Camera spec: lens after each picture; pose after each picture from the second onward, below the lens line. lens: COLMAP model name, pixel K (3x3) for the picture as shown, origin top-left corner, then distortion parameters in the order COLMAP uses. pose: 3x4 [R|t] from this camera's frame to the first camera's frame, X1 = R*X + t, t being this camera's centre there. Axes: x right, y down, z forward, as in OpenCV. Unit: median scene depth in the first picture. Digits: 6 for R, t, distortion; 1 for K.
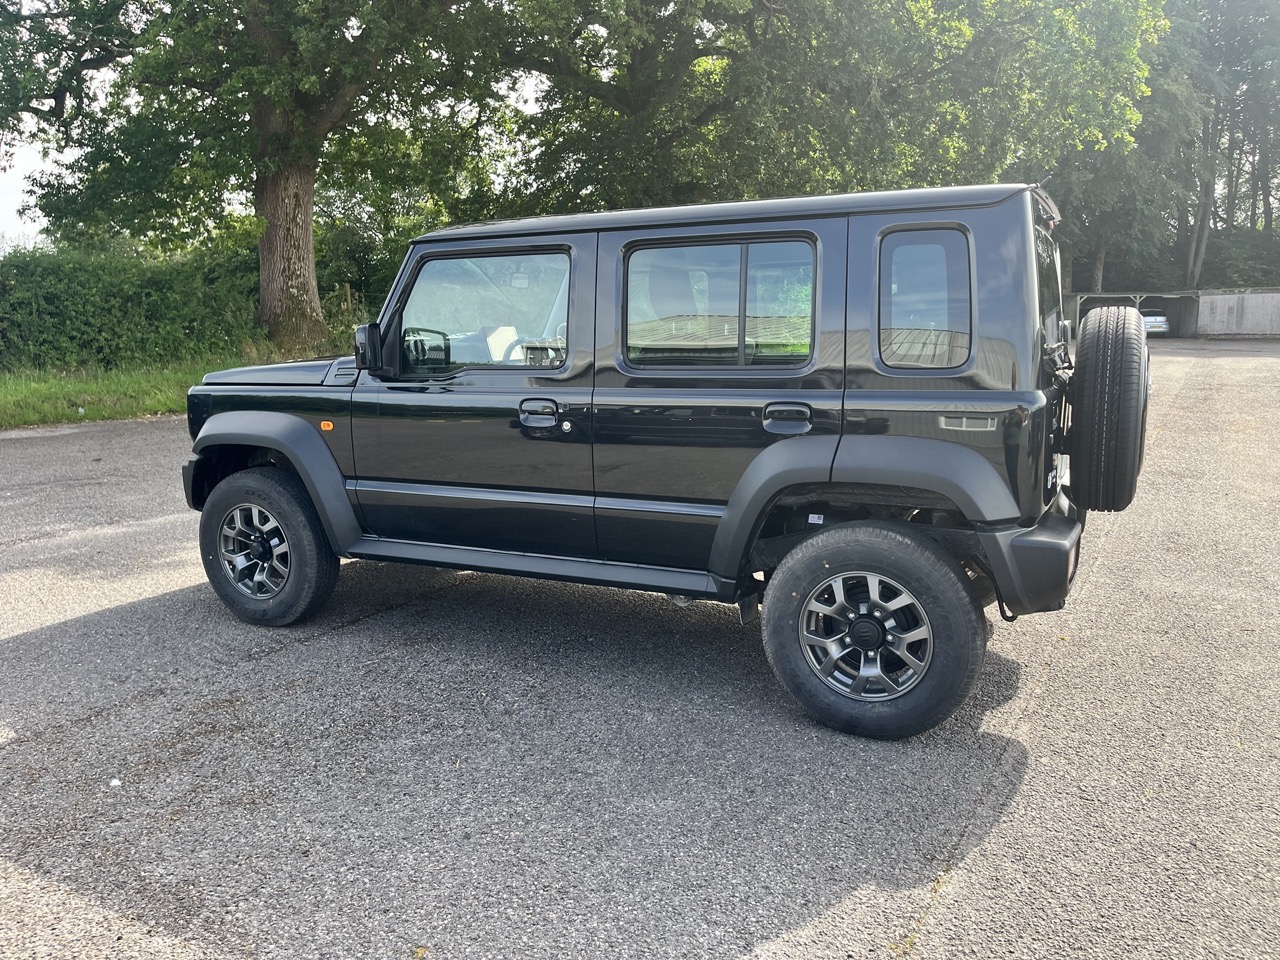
lens RADIAL K [[973.4, 0, 634.5], [0, 973.4, 481.5], [0, 0, 1]] dist [0.070628, -0.094882]
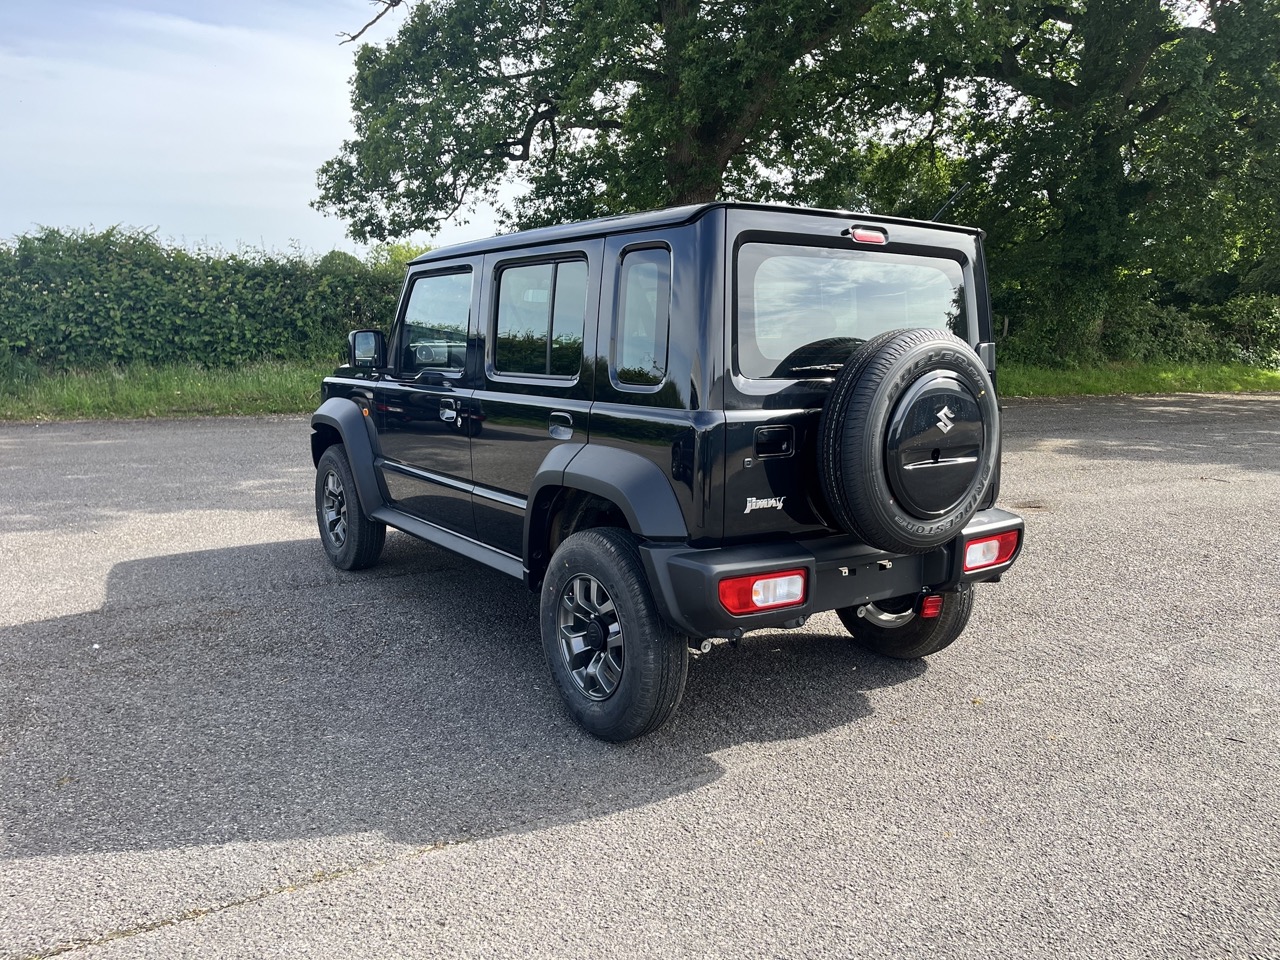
lens RADIAL K [[973.4, 0, 653.4], [0, 973.4, 475.9], [0, 0, 1]] dist [0.070628, -0.094882]
pose [[0.877559, 0.090349, -0.470880, 0.765619], [-0.098580, 0.995103, 0.007214, -0.026569], [0.469226, 0.040089, 0.882168, 0.103081]]
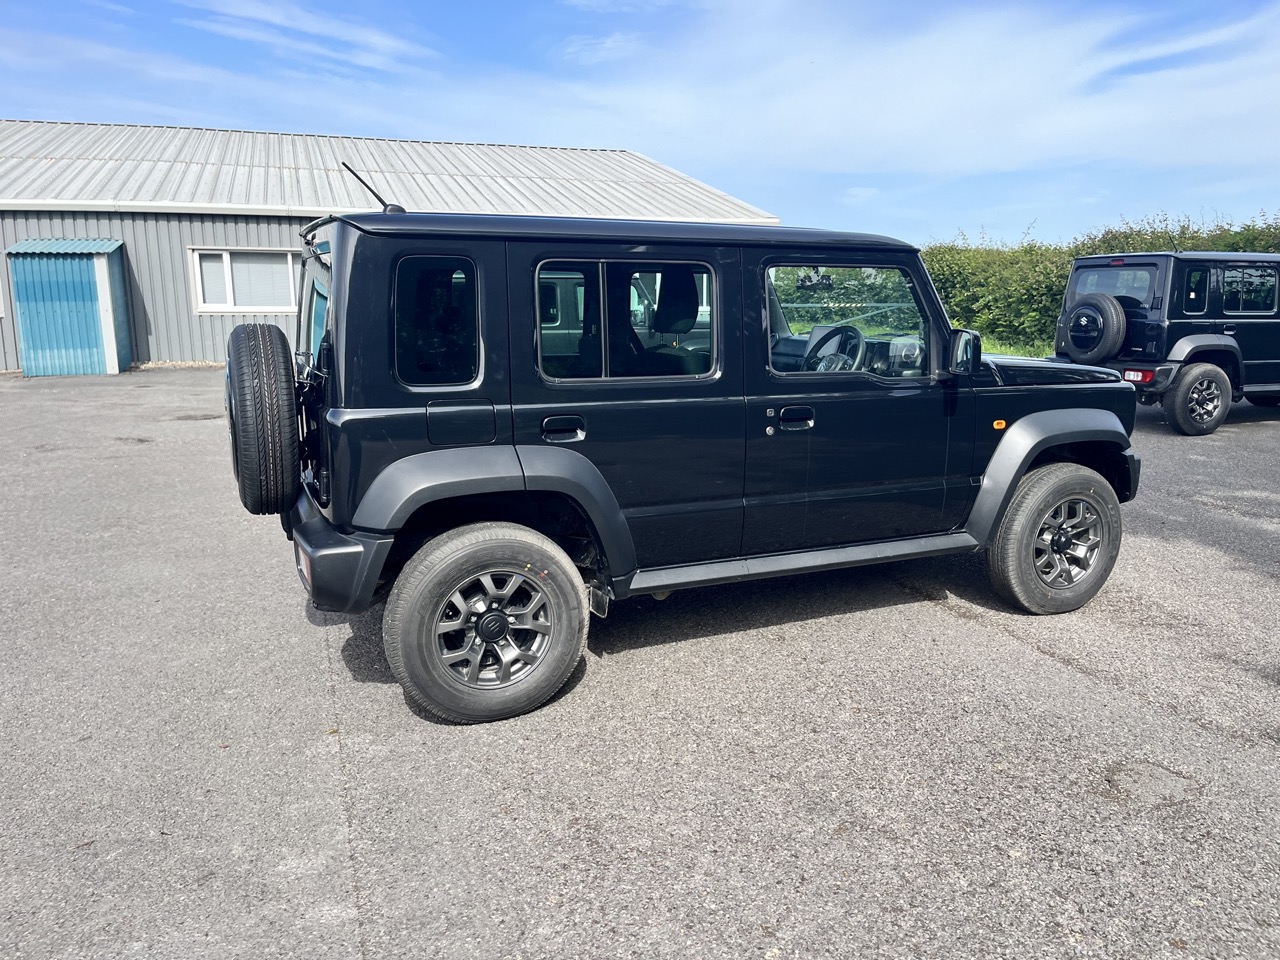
lens RADIAL K [[973.4, 0, 661.6], [0, 973.4, 473.8], [0, 0, 1]] dist [0.070628, -0.094882]
pose [[-0.642178, 0.150378, -0.751661, 1.107074], [-0.114536, 0.950738, 0.288059, -0.403516], [0.757950, 0.271077, -0.593320, 2.126142]]
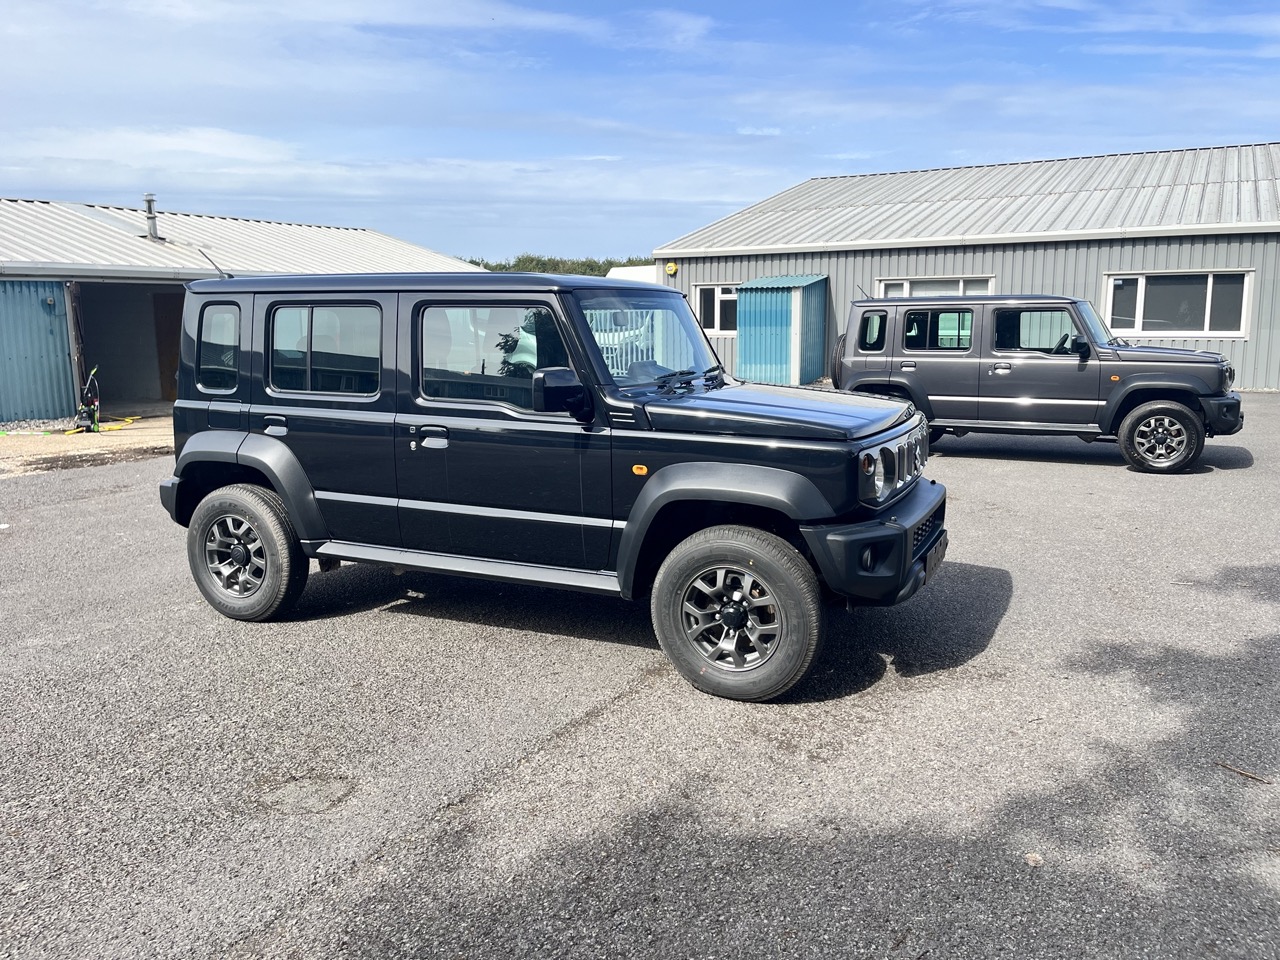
lens RADIAL K [[973.4, 0, 654.3], [0, 973.4, 459.7], [0, 0, 1]] dist [0.070628, -0.094882]
pose [[-0.999860, 0.016696, -0.001174, -0.200929], [0.015571, 0.953625, 0.300596, -0.523165], [0.006138, 0.300535, -0.953751, 2.848345]]
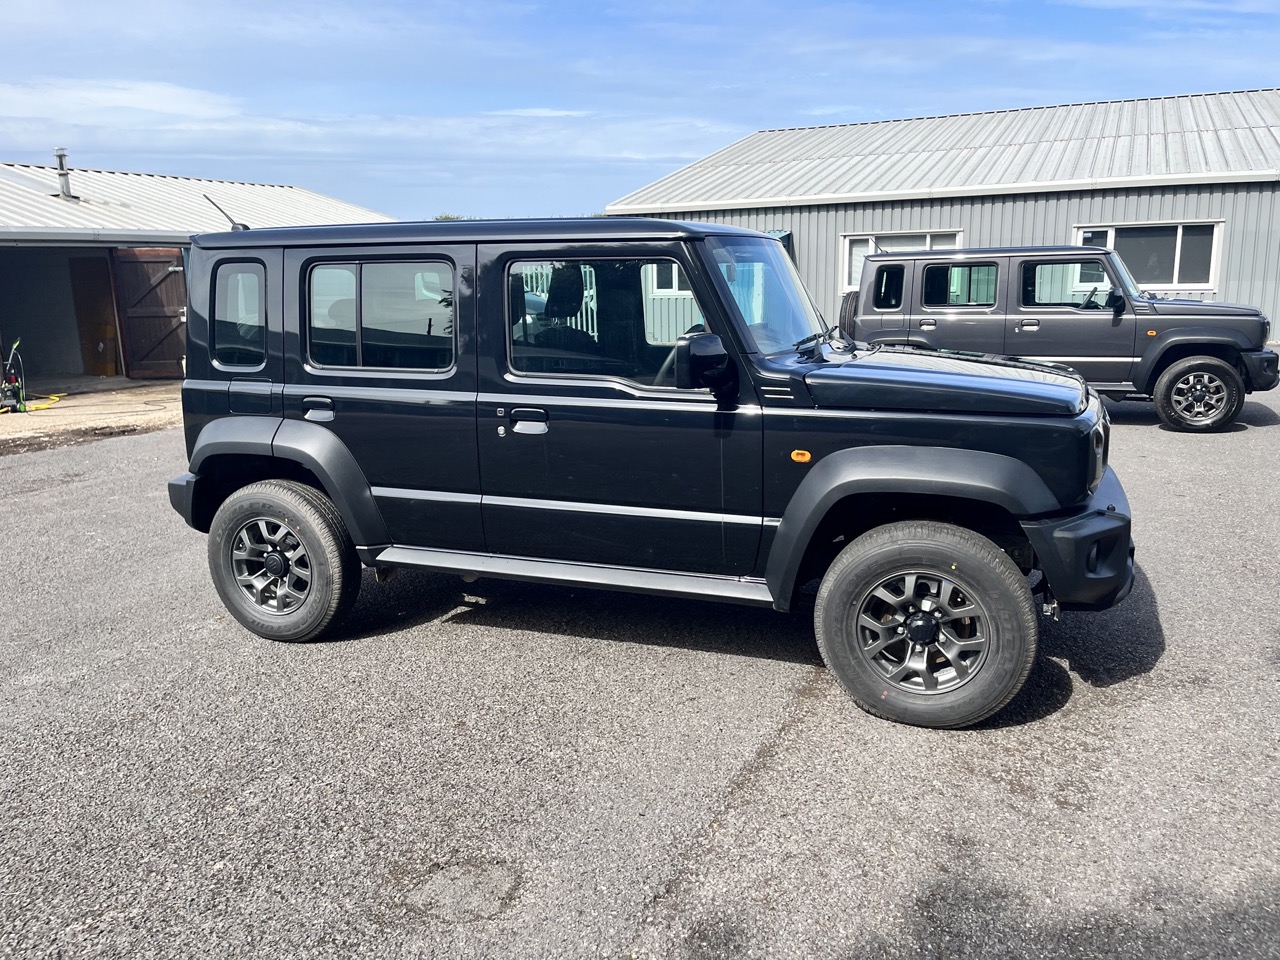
lens RADIAL K [[973.4, 0, 650.0], [0, 973.4, 476.6], [0, 0, 1]] dist [0.070628, -0.094882]
pose [[-0.996566, 0.044082, -0.070099, 0.047040], [0.016484, 0.935192, 0.353757, -0.483836], [0.081150, 0.351387, -0.932707, 2.621069]]
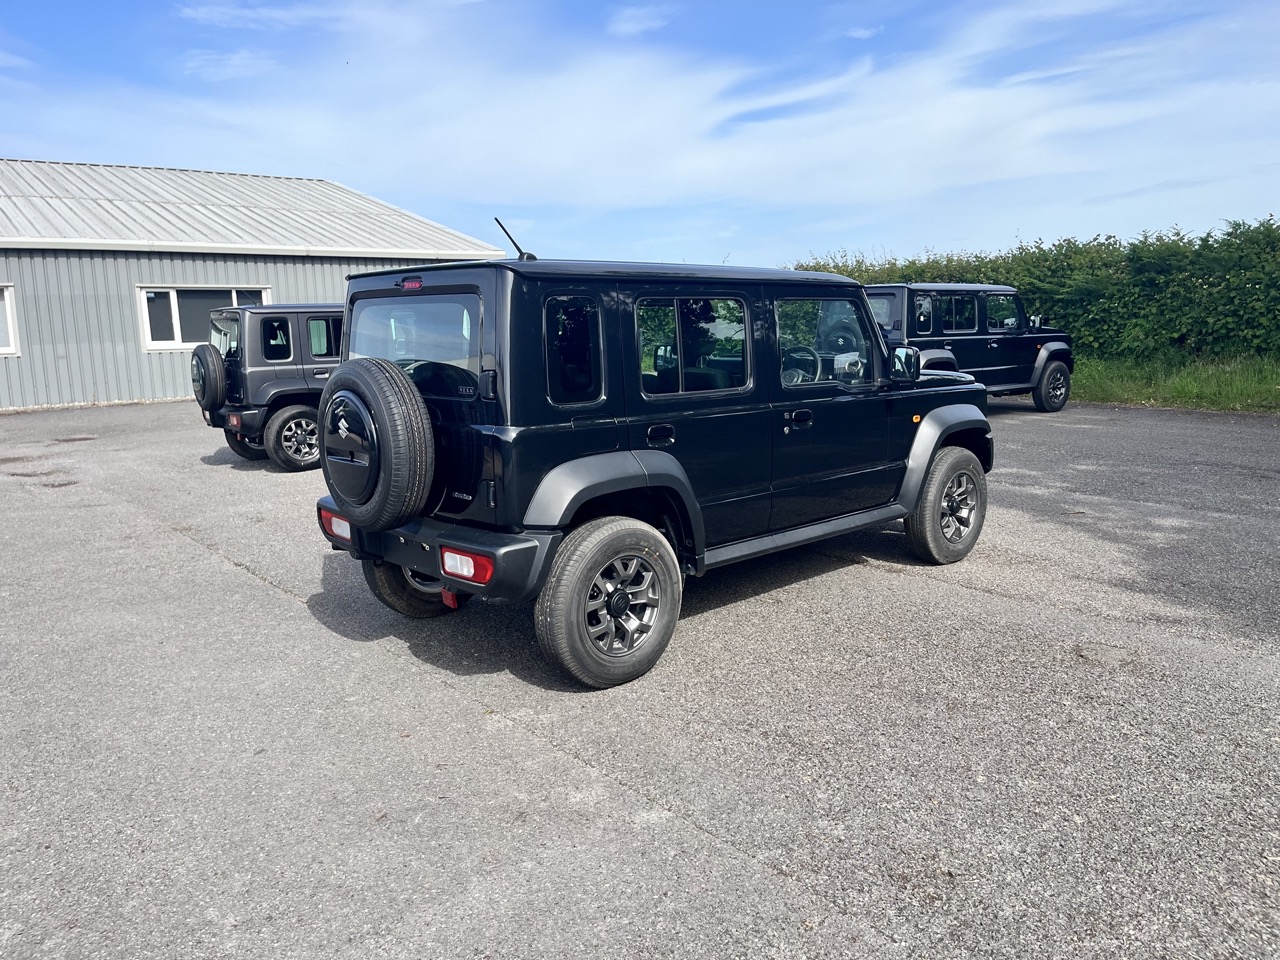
lens RADIAL K [[973.4, 0, 657.7], [0, 973.4, 470.4], [0, 0, 1]] dist [0.070628, -0.094882]
pose [[-0.359314, 0.160830, -0.919254, 1.563506], [-0.125249, 0.967815, 0.218283, -0.367928], [0.924773, 0.193568, -0.327606, 1.830237]]
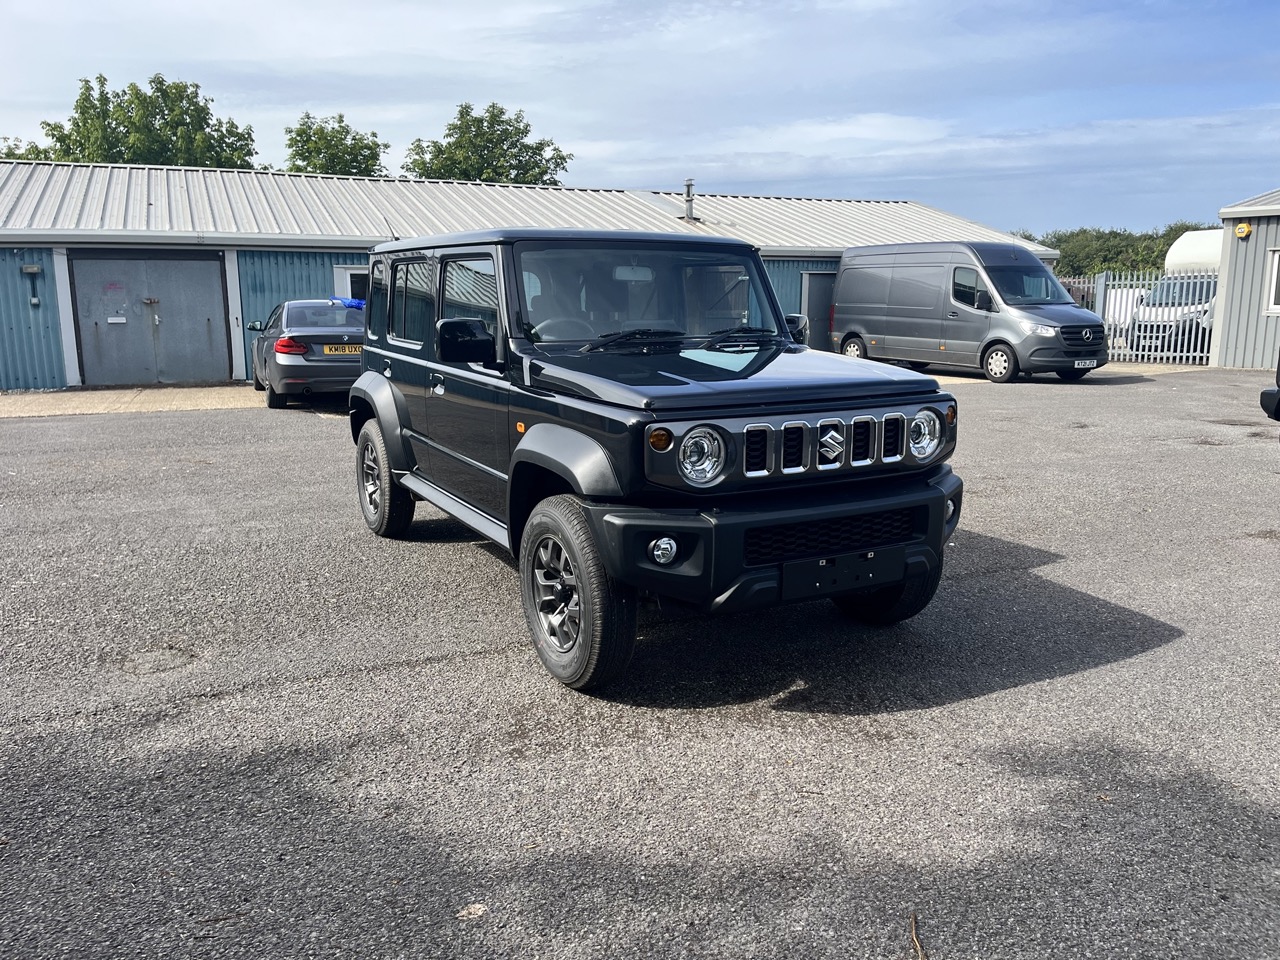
lens RADIAL K [[973.4, 0, 649.1], [0, 973.4, 475.0], [0, 0, 1]] dist [0.070628, -0.094882]
pose [[-0.817076, -0.097161, 0.568285, -0.995688], [0.096594, 0.948693, 0.301082, -0.427106], [-0.568381, 0.300900, -0.765769, 2.513065]]
